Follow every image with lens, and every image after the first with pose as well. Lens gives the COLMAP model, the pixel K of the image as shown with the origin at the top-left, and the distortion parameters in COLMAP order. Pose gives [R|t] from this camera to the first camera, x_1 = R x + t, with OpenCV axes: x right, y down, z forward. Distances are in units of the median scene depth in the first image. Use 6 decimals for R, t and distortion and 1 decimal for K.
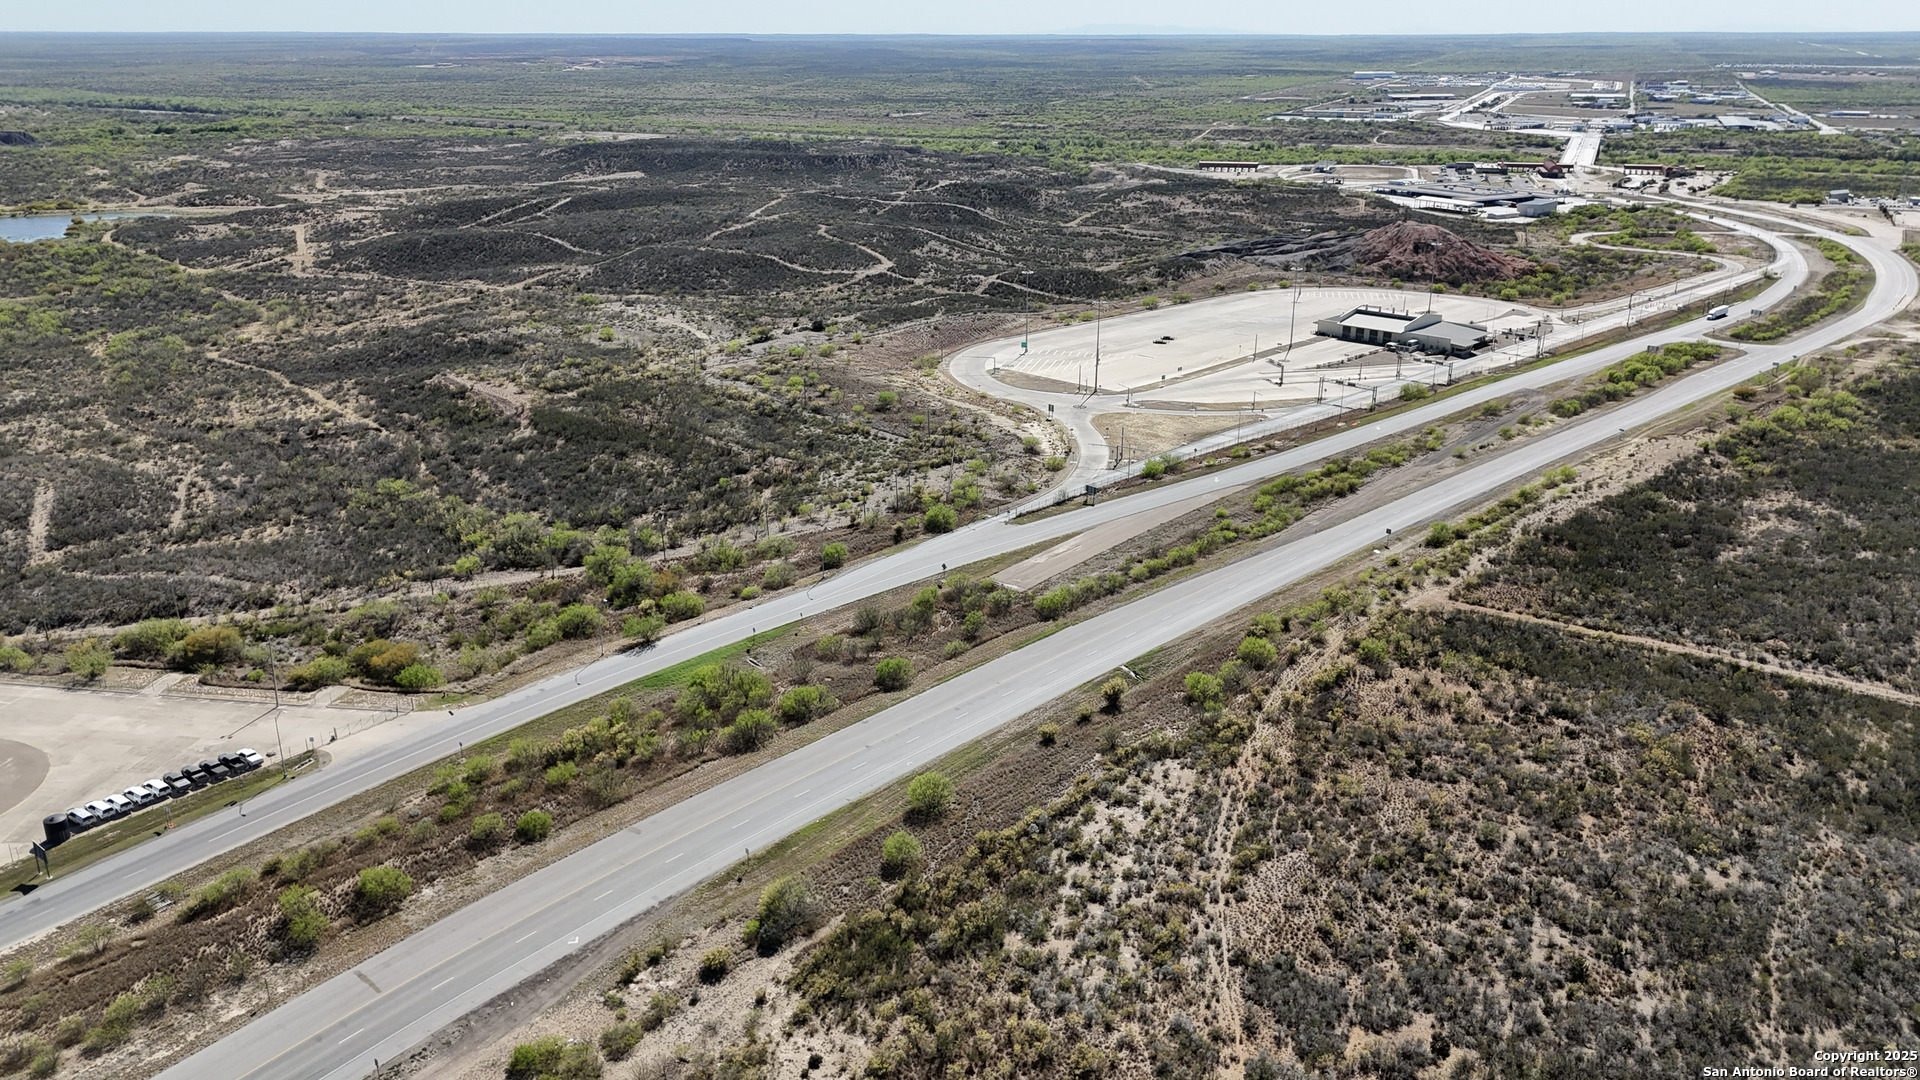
lens RADIAL K [[1413.3, 0, 963.3], [0, 1413.3, 475.7], [0, 0, 1]] dist [0.083425, -0.084392]
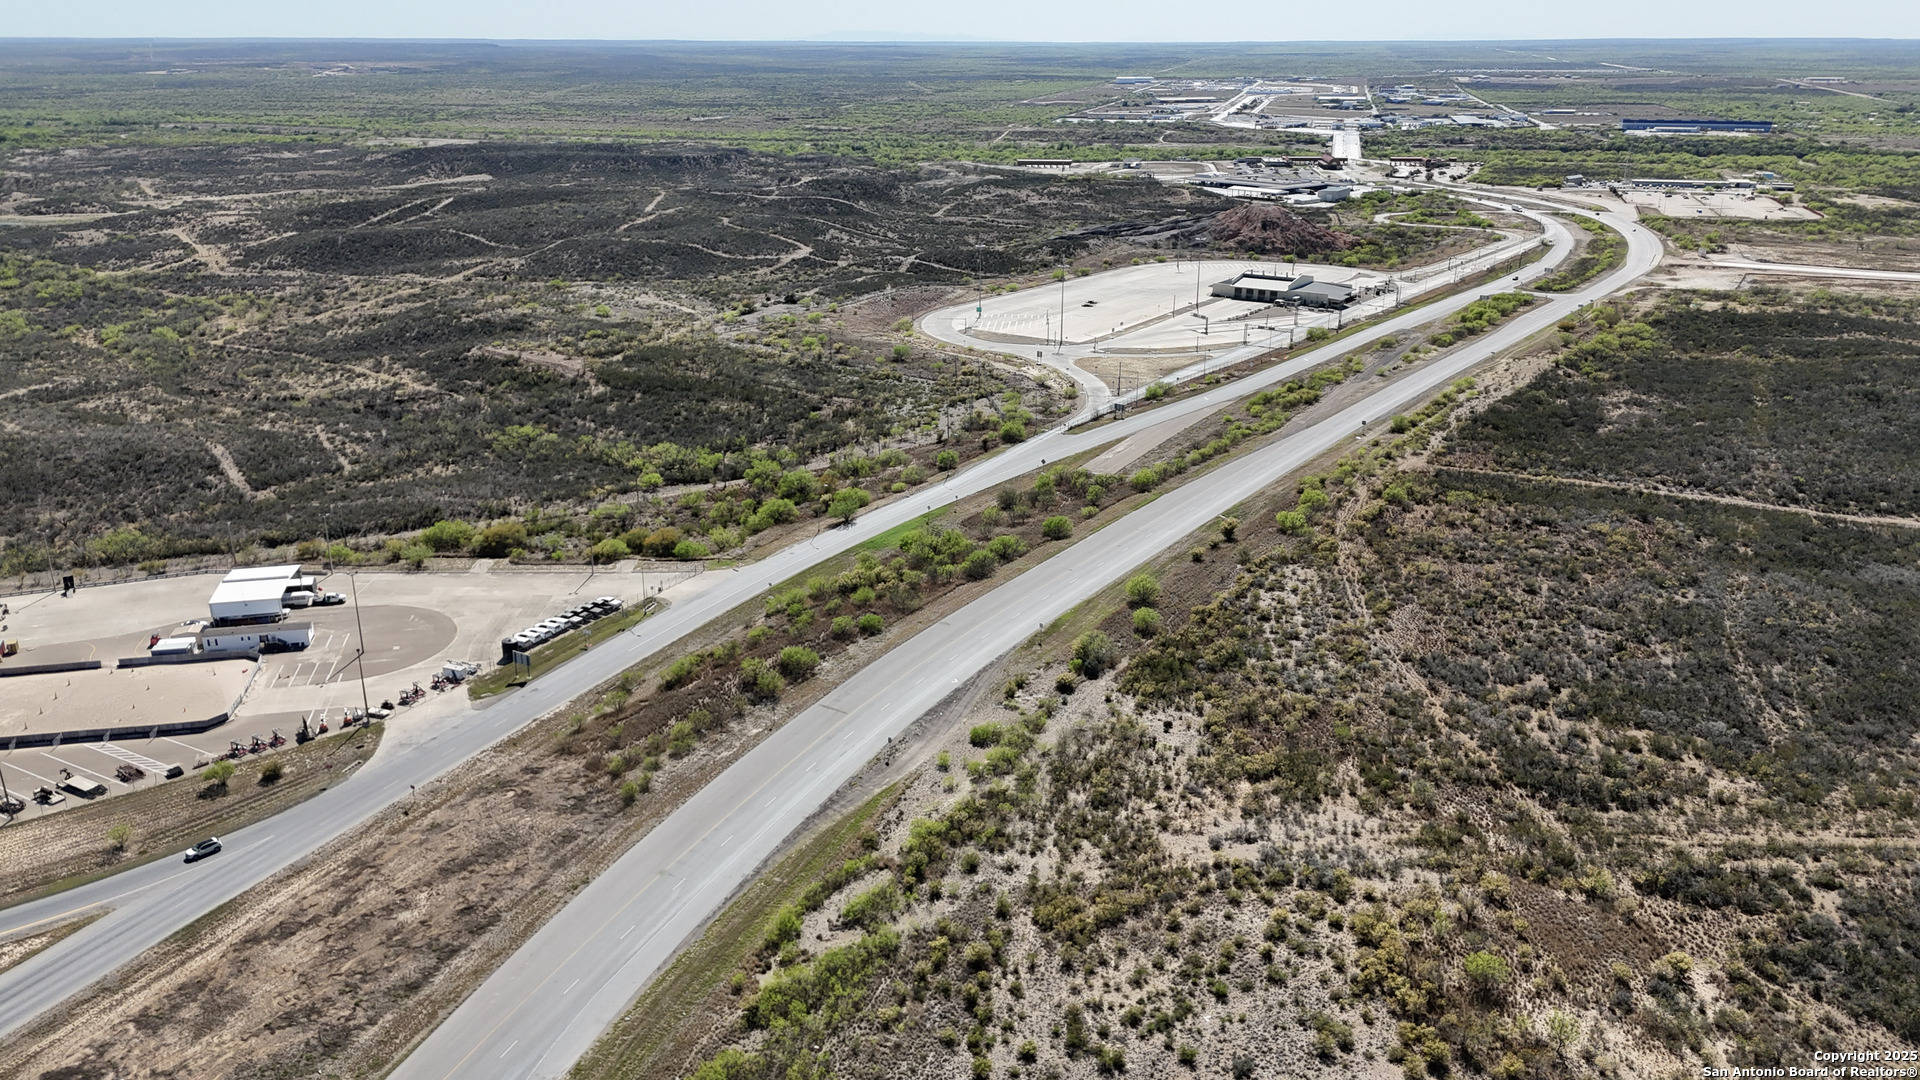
lens RADIAL K [[1413.3, 0, 963.3], [0, 1413.3, 475.7], [0, 0, 1]] dist [0.083425, -0.084392]
pose [[0.986020, -0.049248, 0.159184, -0.154761], [0.049884, 0.998755, 0.000000, 0.040048], [-0.158985, 0.007941, 0.987249, -0.123852]]
